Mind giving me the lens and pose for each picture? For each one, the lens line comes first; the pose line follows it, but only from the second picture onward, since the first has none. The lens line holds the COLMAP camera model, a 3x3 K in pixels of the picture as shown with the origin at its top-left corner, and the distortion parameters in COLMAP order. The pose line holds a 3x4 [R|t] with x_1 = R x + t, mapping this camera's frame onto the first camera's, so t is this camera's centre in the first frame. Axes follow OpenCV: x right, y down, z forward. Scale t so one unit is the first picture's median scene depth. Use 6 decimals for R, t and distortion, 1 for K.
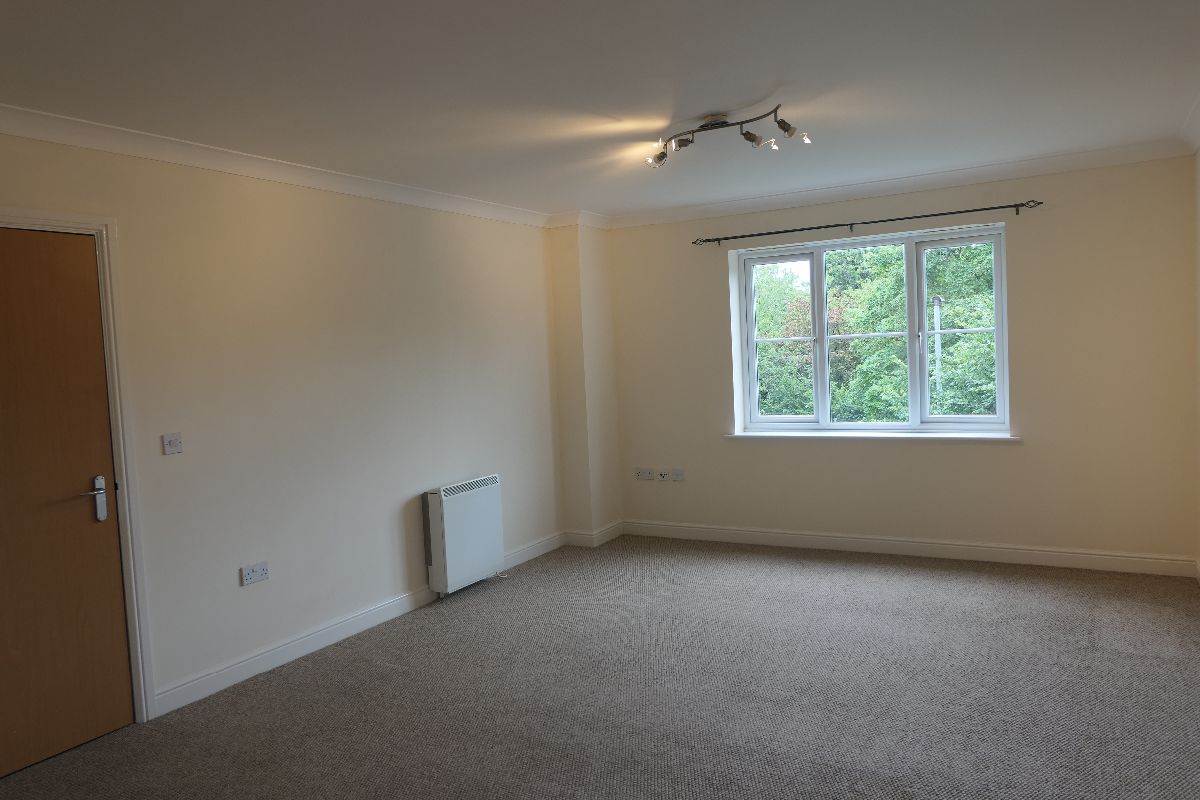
lens RADIAL K [[838.5, 0, 600.0], [0, 838.5, 400.0], [0, 0, 1]] dist [-0.047932, -0.000058]
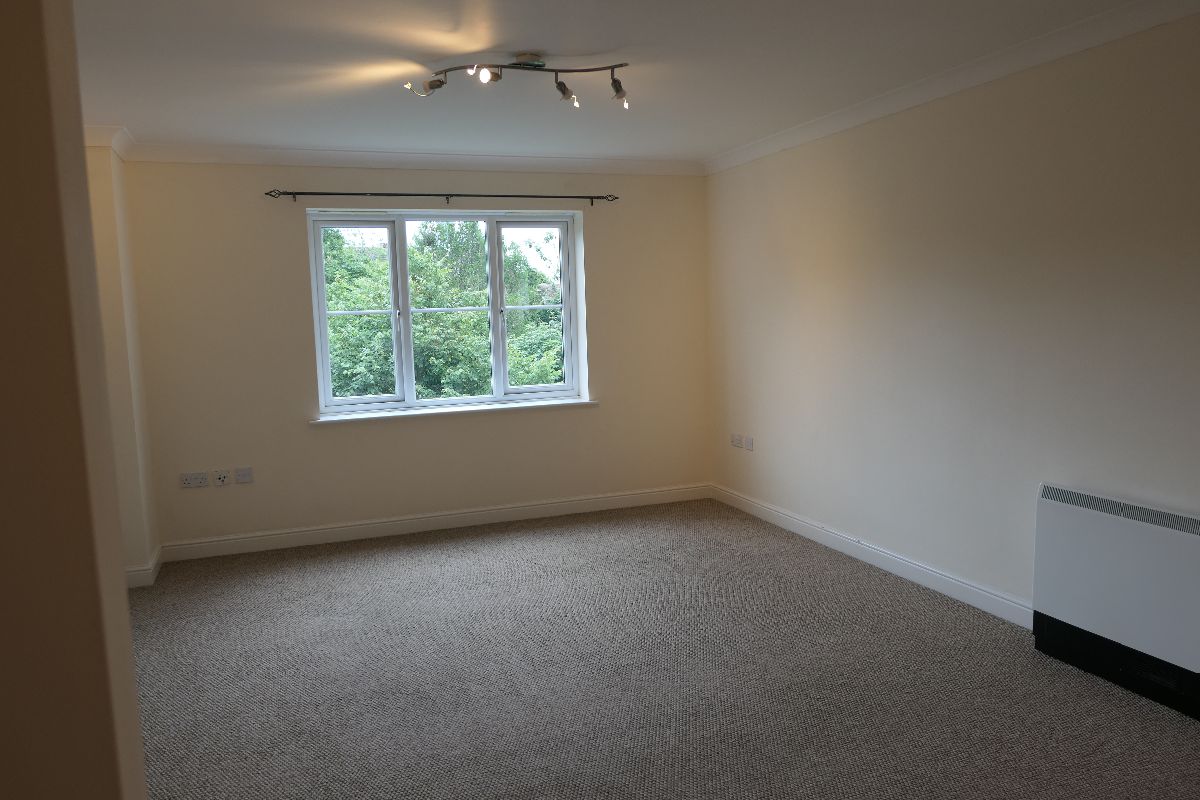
lens RADIAL K [[838.5, 0, 600.0], [0, 838.5, 400.0], [0, 0, 1]] dist [-0.047932, -0.000058]
pose [[0.622381, -0.052165, 0.780975, -0.346874], [0.048340, 0.998434, 0.028166, 0.010168], [-0.781221, 0.020222, 0.623927, 0.236205]]
